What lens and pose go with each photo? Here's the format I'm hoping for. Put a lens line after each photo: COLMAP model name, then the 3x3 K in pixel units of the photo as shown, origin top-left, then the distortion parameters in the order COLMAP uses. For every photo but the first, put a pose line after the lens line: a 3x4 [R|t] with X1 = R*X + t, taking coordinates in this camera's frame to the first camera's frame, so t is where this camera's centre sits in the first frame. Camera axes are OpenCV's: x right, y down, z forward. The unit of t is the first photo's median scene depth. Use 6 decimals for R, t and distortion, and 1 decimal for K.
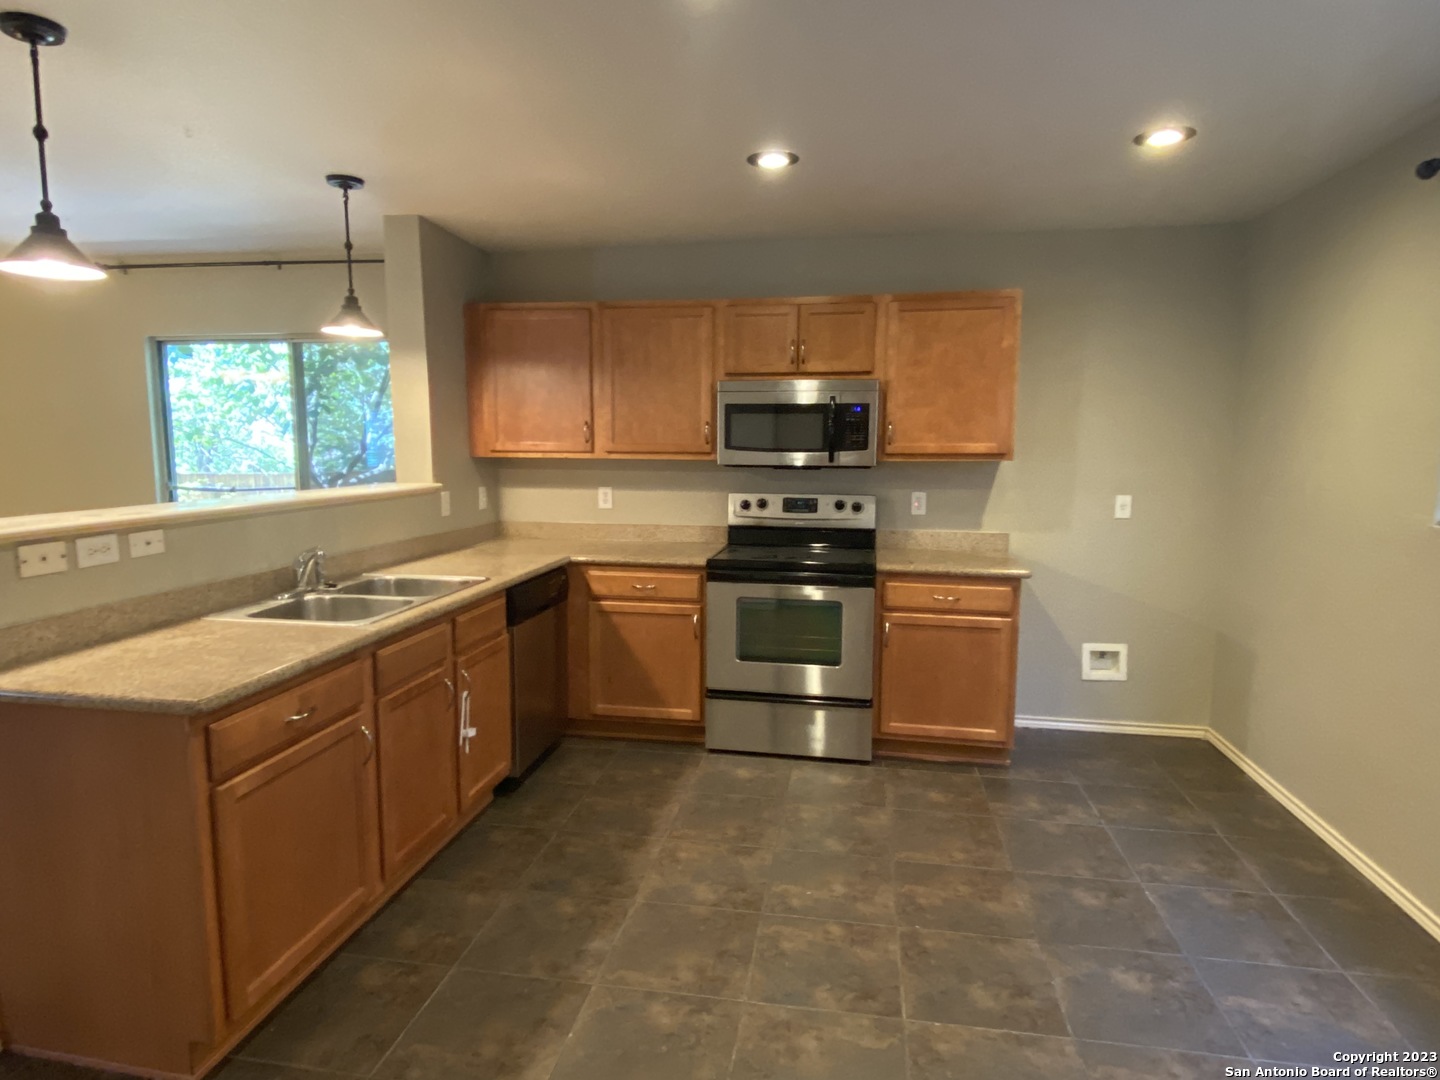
lens RADIAL K [[821.3, 0, 720.8], [0, 821.3, 535.1], [0, 0, 1]] dist [0.047272, -0.039545]
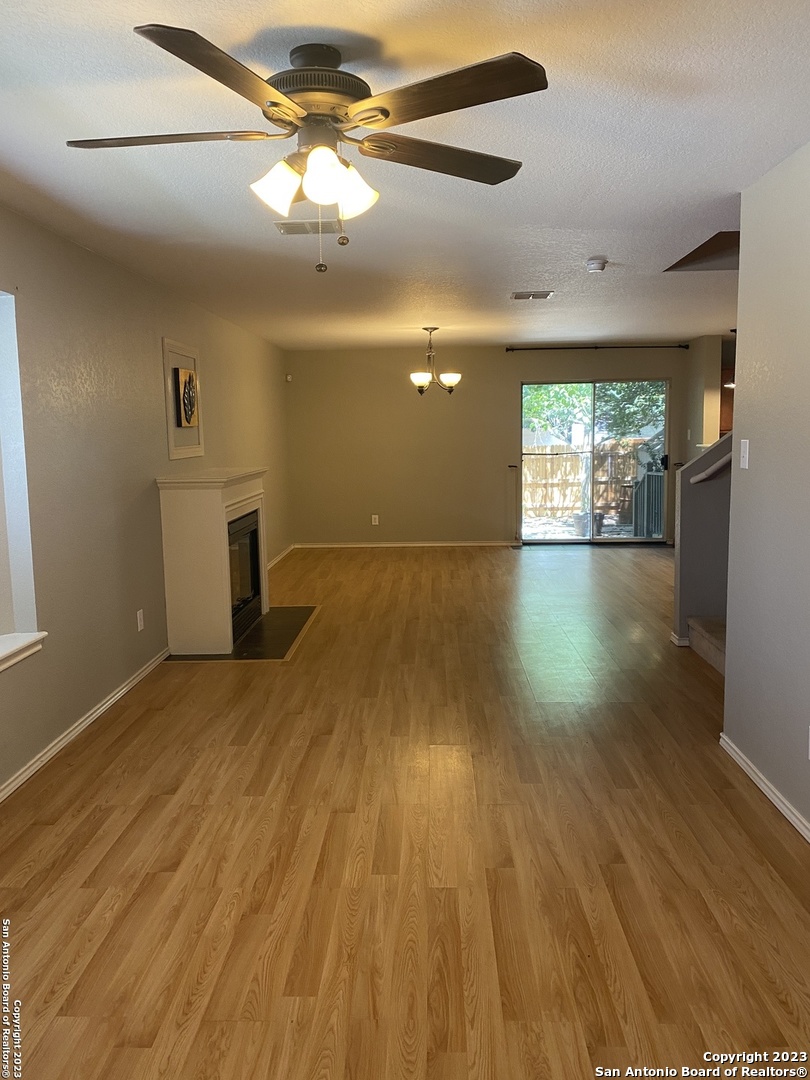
lens RADIAL K [[823.3, 0, 399.9], [0, 823.3, 517.6], [0, 0, 1]] dist [0.072196, -0.071466]
pose [[0.992026, -0.037814, 0.120231, -1.582103], [0.038713, 0.999237, -0.005157, 0.127446], [-0.119944, 0.009770, 0.992733, -1.286342]]
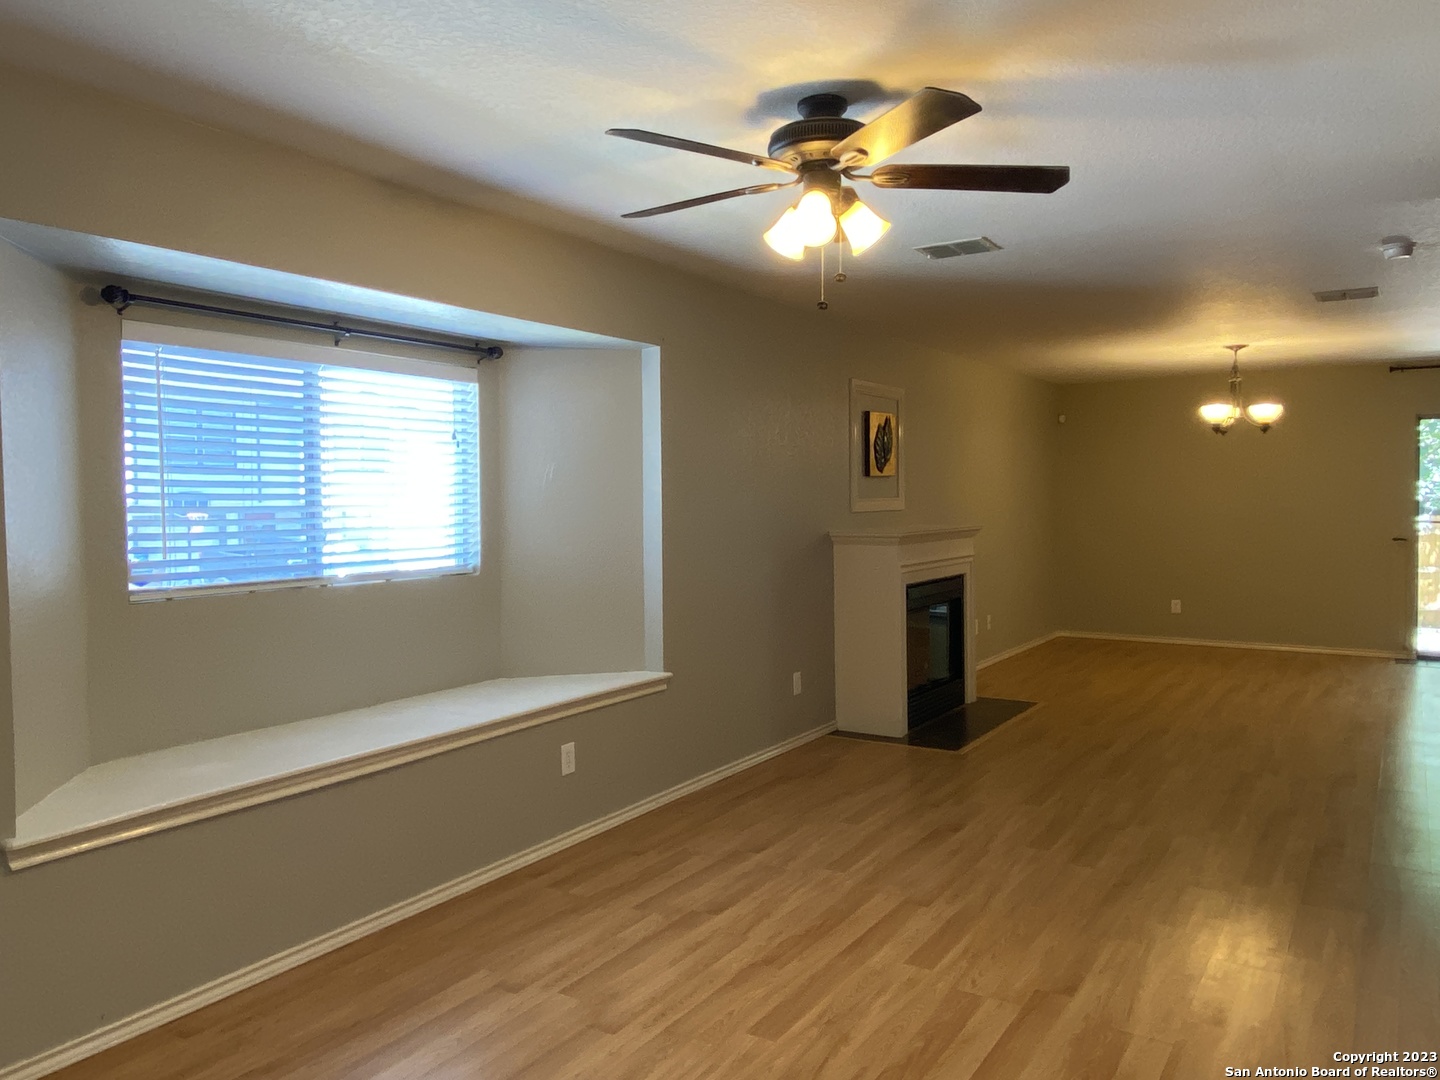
lens RADIAL K [[1061.1, 0, 737.4], [0, 1061.1, 526.4], [0, 0, 1]] dist [0.110329, -0.120946]
pose [[0.925627, -0.002332, -0.378431, -1.334932], [-0.030169, 0.996344, -0.079932, 0.165618], [0.377233, 0.085404, 0.922172, -1.409314]]
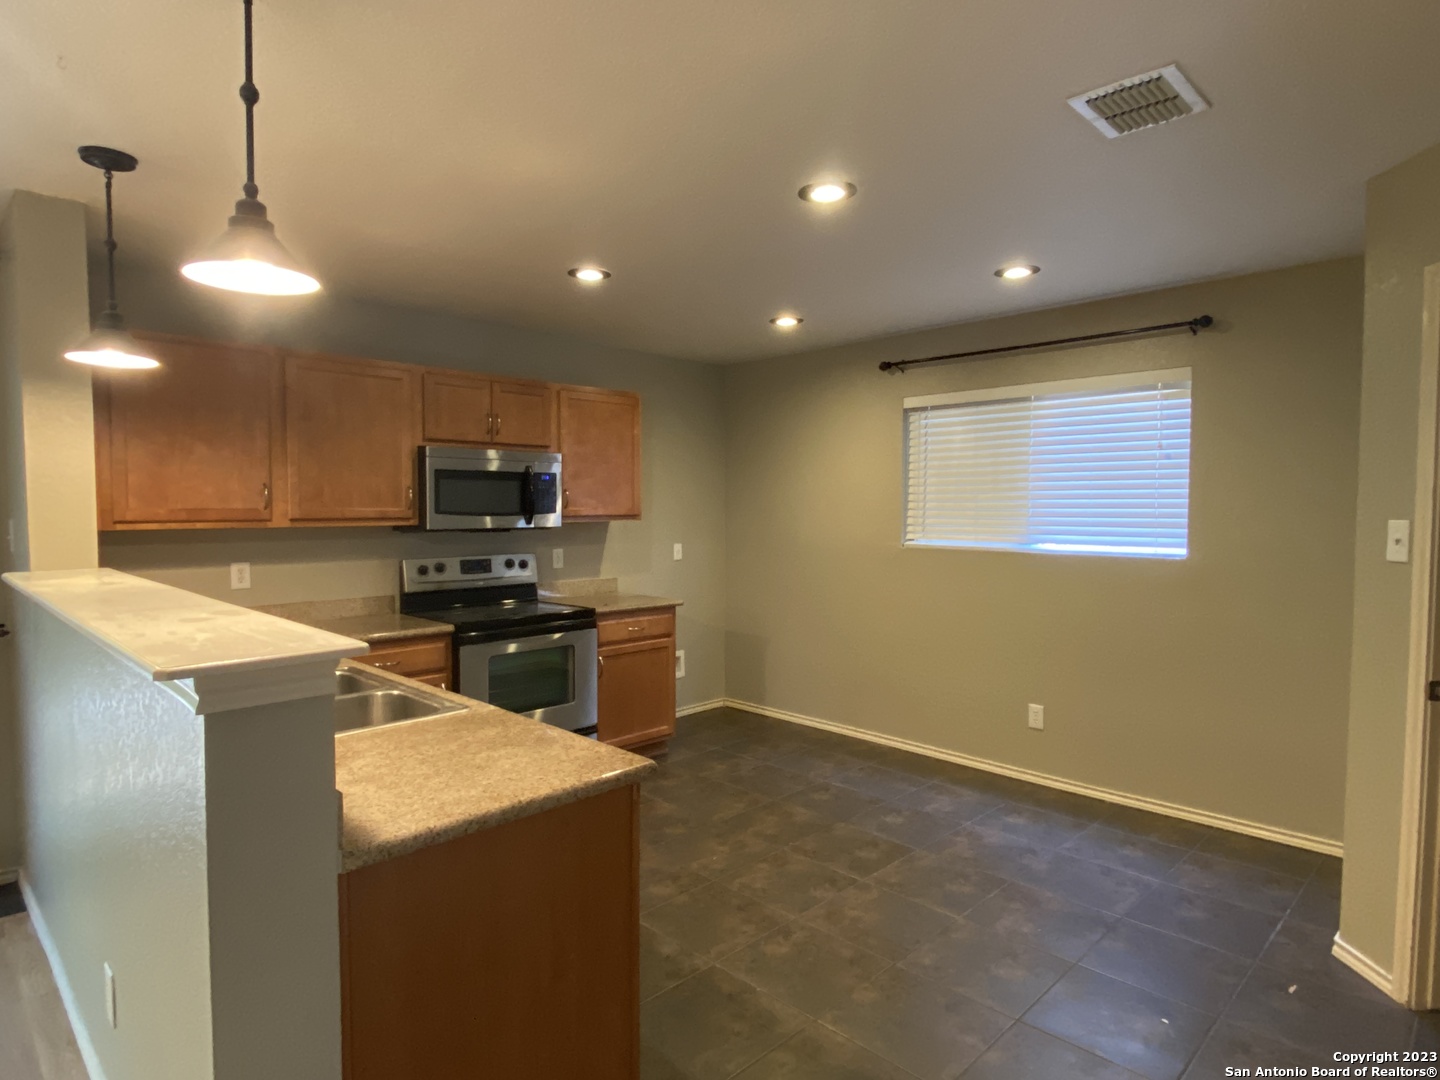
lens RADIAL K [[823.5, 0, 720.0], [0, 823.5, 540.0], [0, 0, 1]] dist [0.071099, -0.000929]
pose [[0.581336, -0.040998, 0.812630, -0.636775], [0.096740, 0.995128, -0.019000, -0.021621], [-0.807892, 0.089660, 0.582470, 0.141186]]
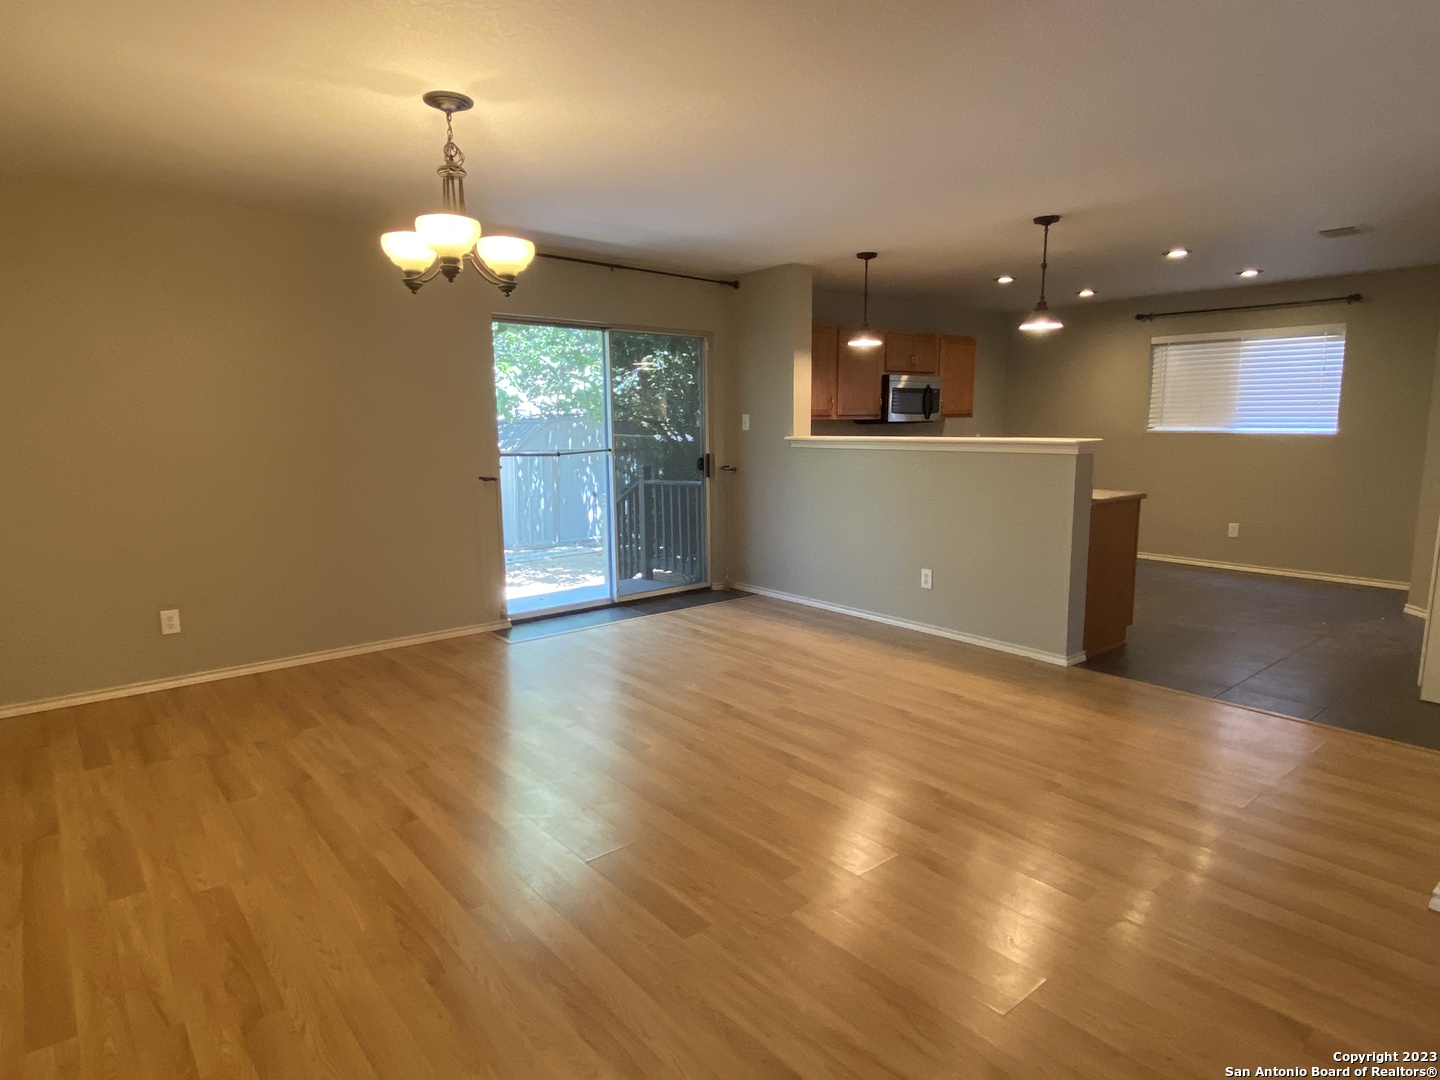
lens RADIAL K [[821.3, 0, 720.8], [0, 821.3, 535.1], [0, 0, 1]] dist [0.047272, -0.039545]
pose [[0.649799, -0.116081, 0.751190, -1.680836], [0.097886, 0.992820, 0.068746, 0.000444], [-0.753777, 0.028860, 0.656497, 0.109996]]
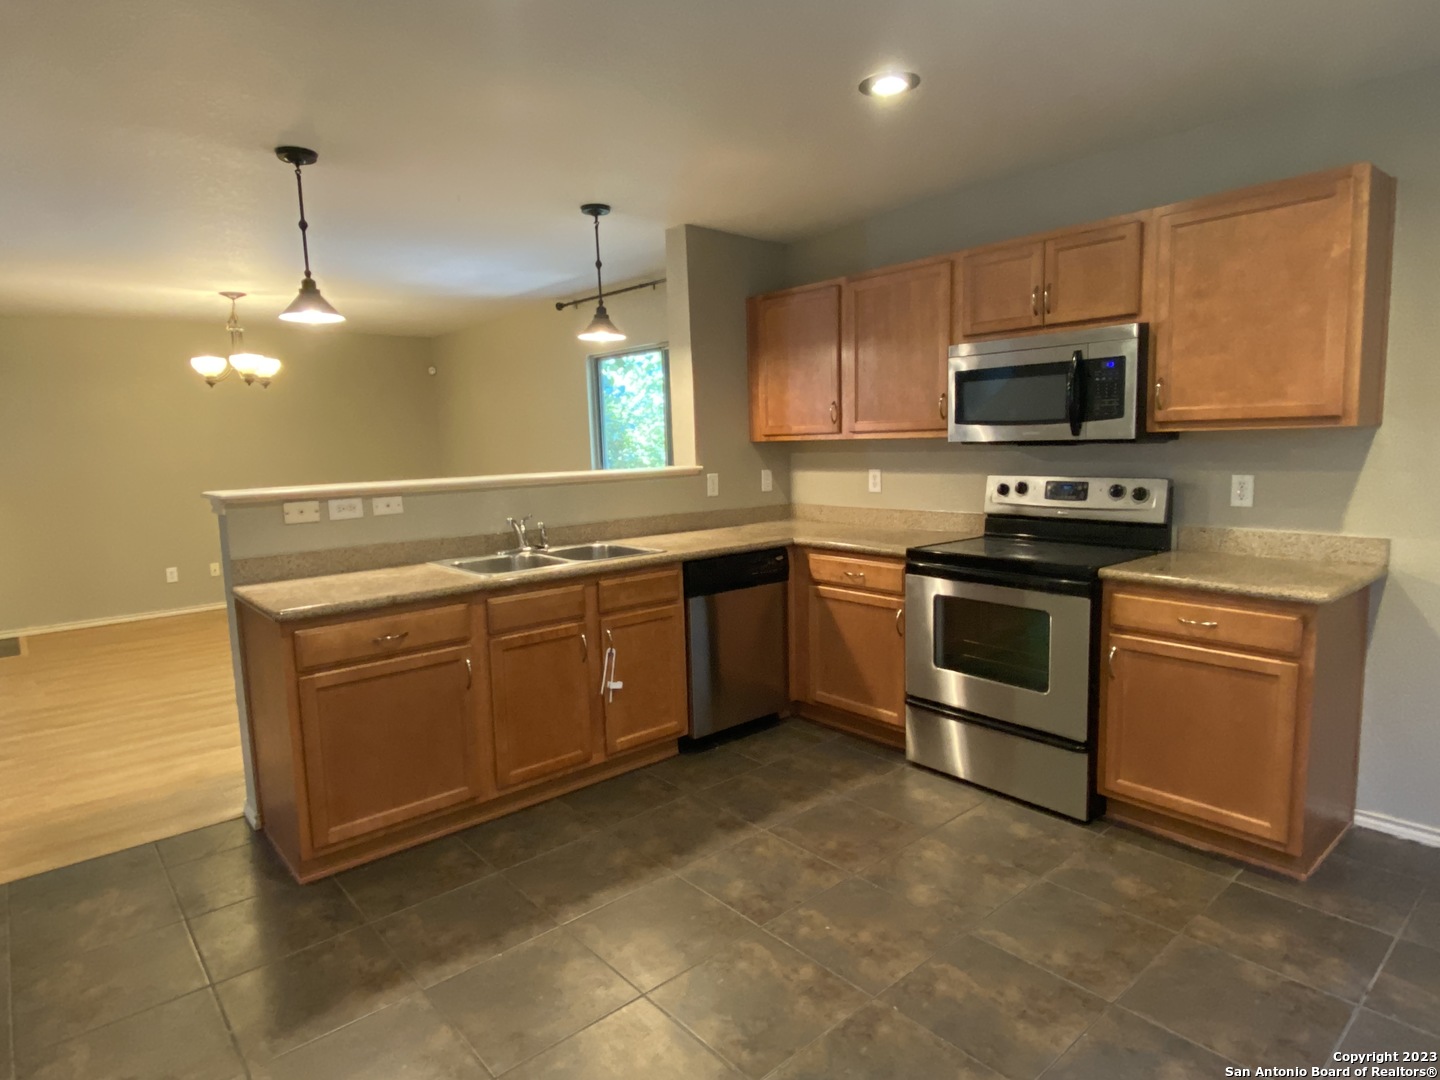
lens RADIAL K [[816.3, 0, 717.3], [0, 816.3, 541.6], [0, 0, 1]] dist [0.048908, -0.058399]
pose [[0.769242, 0.053405, -0.636722, 0.382886], [-0.041160, 0.998573, 0.034029, -0.000051], [0.637631, 0.000031, 0.770342, 0.178354]]
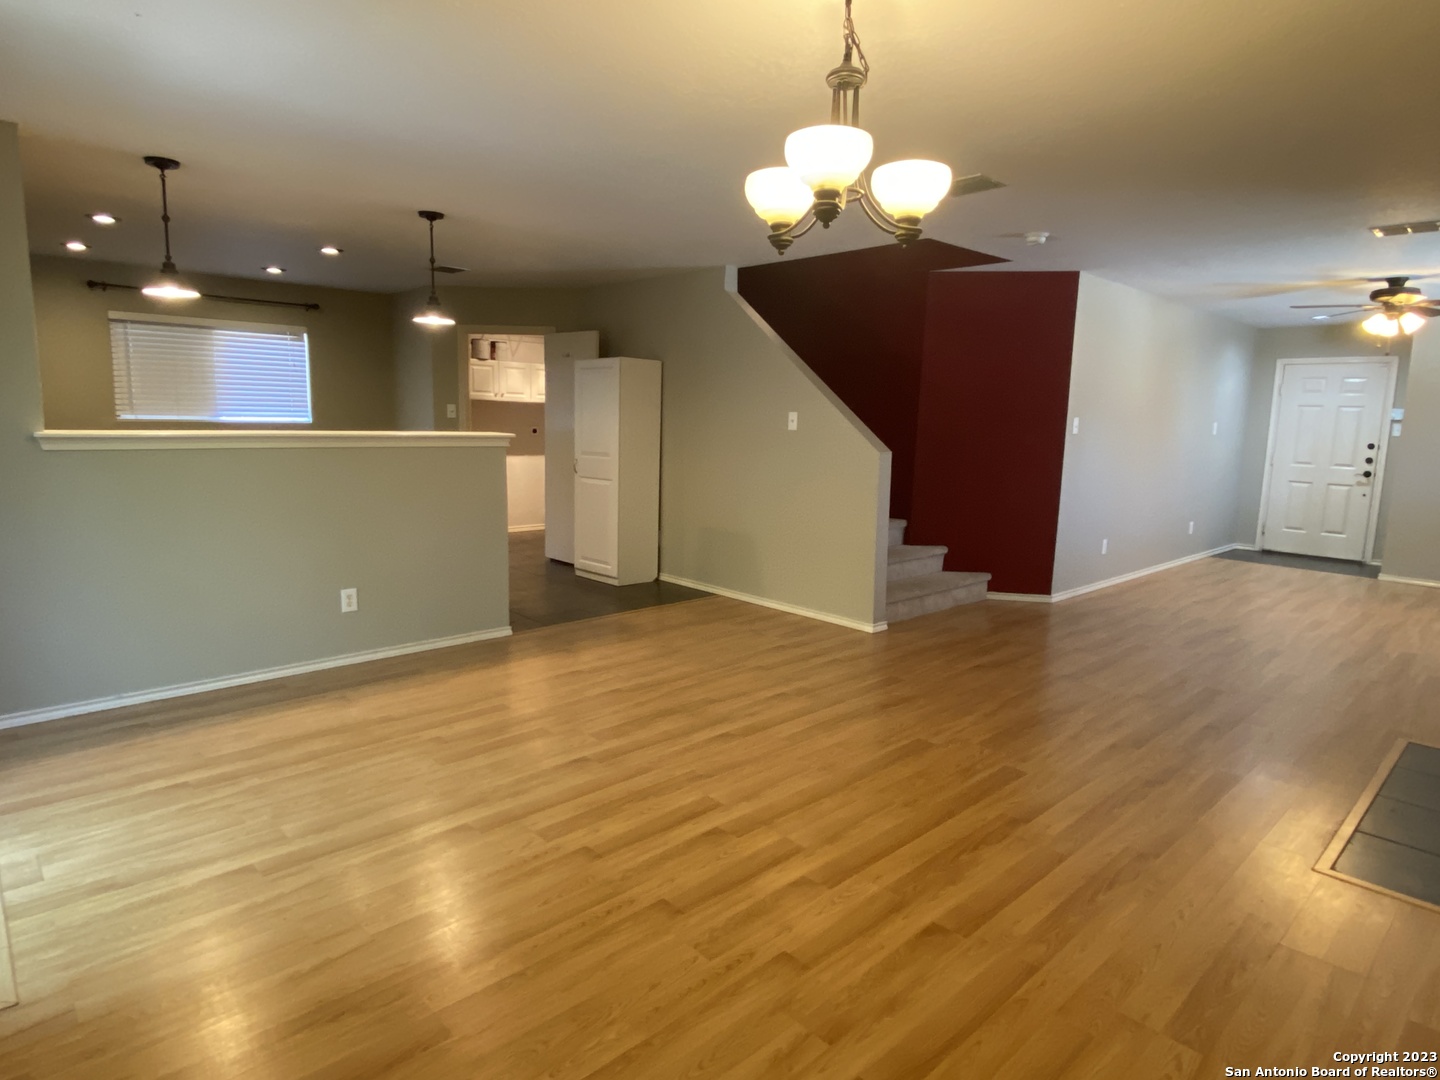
lens RADIAL K [[821.3, 0, 720.8], [0, 821.3, 535.1], [0, 0, 1]] dist [0.047272, -0.039545]
pose [[-0.797027, -0.110583, 0.593734, -1.529858], [0.045041, 0.969472, 0.241028, -0.141265], [-0.602262, 0.218849, -0.767714, 1.290114]]
